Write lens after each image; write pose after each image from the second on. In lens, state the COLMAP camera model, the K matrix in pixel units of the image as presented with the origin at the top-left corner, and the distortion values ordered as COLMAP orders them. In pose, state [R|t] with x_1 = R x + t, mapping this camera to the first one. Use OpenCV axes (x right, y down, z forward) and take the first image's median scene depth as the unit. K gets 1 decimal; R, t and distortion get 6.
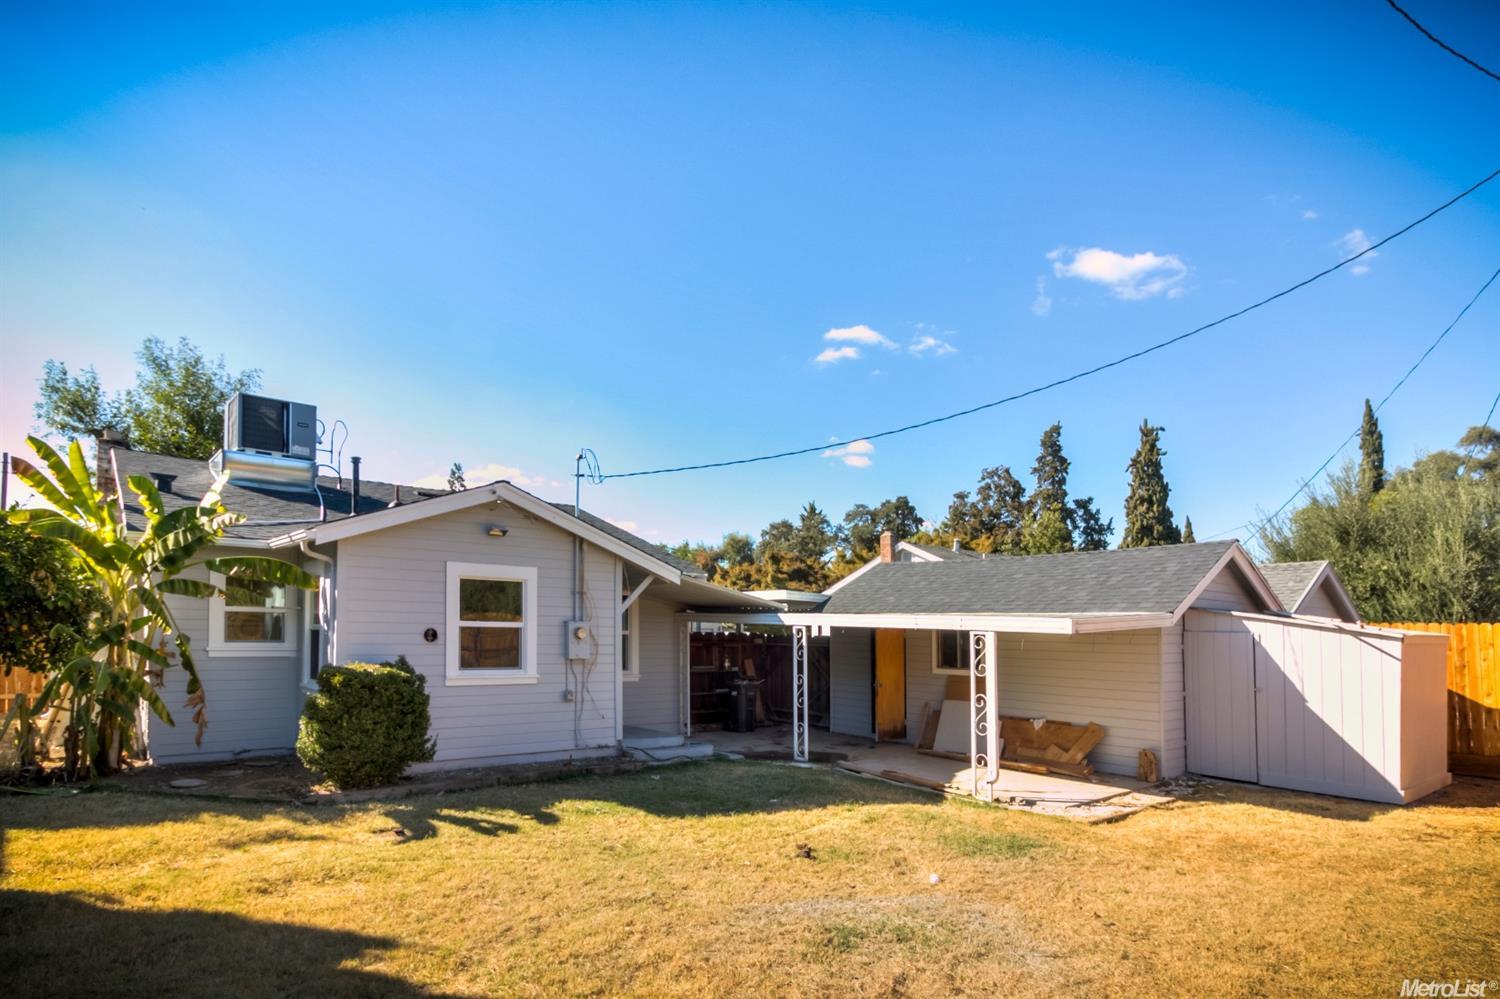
lens RADIAL K [[837.5, 0, 750.7], [0, 837.5, 523.6], [0, 0, 1]] dist [-0.003208, -0.003150]
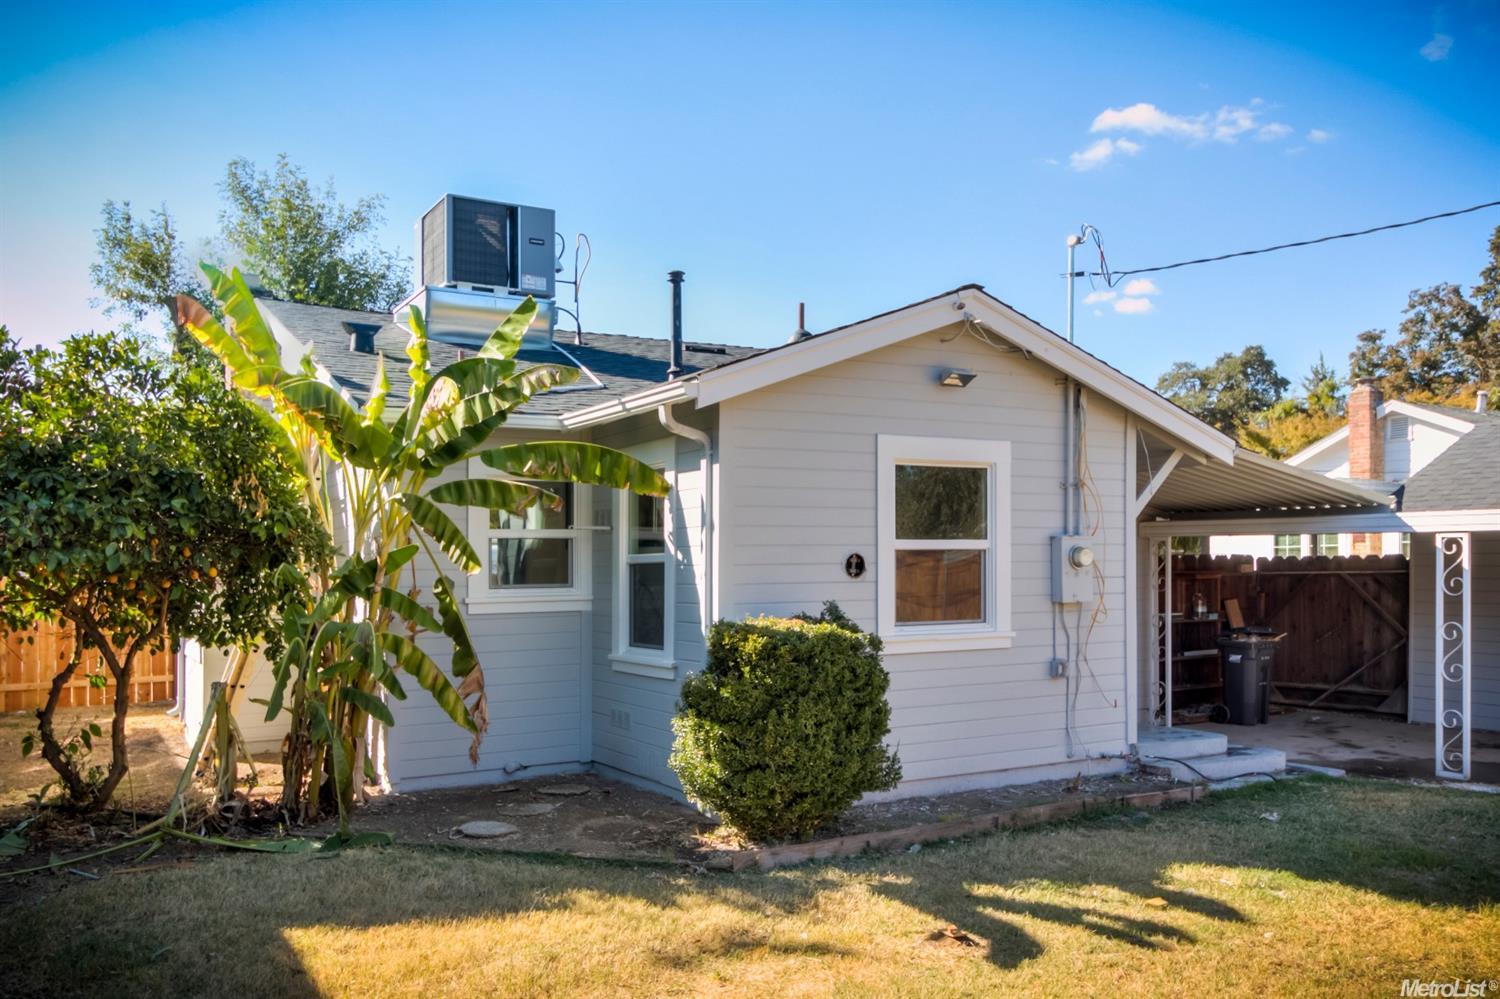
lens RADIAL K [[1197.2, 0, 750.5], [0, 1197.2, 417.9], [0, 0, 1]] dist [0.002364, 0.000281]
pose [[0.985678, -0.050067, -0.161035, -0.296758], [0.050323, 0.998730, -0.002487, 0.029571], [0.160955, -0.005652, 0.986946, 0.175101]]
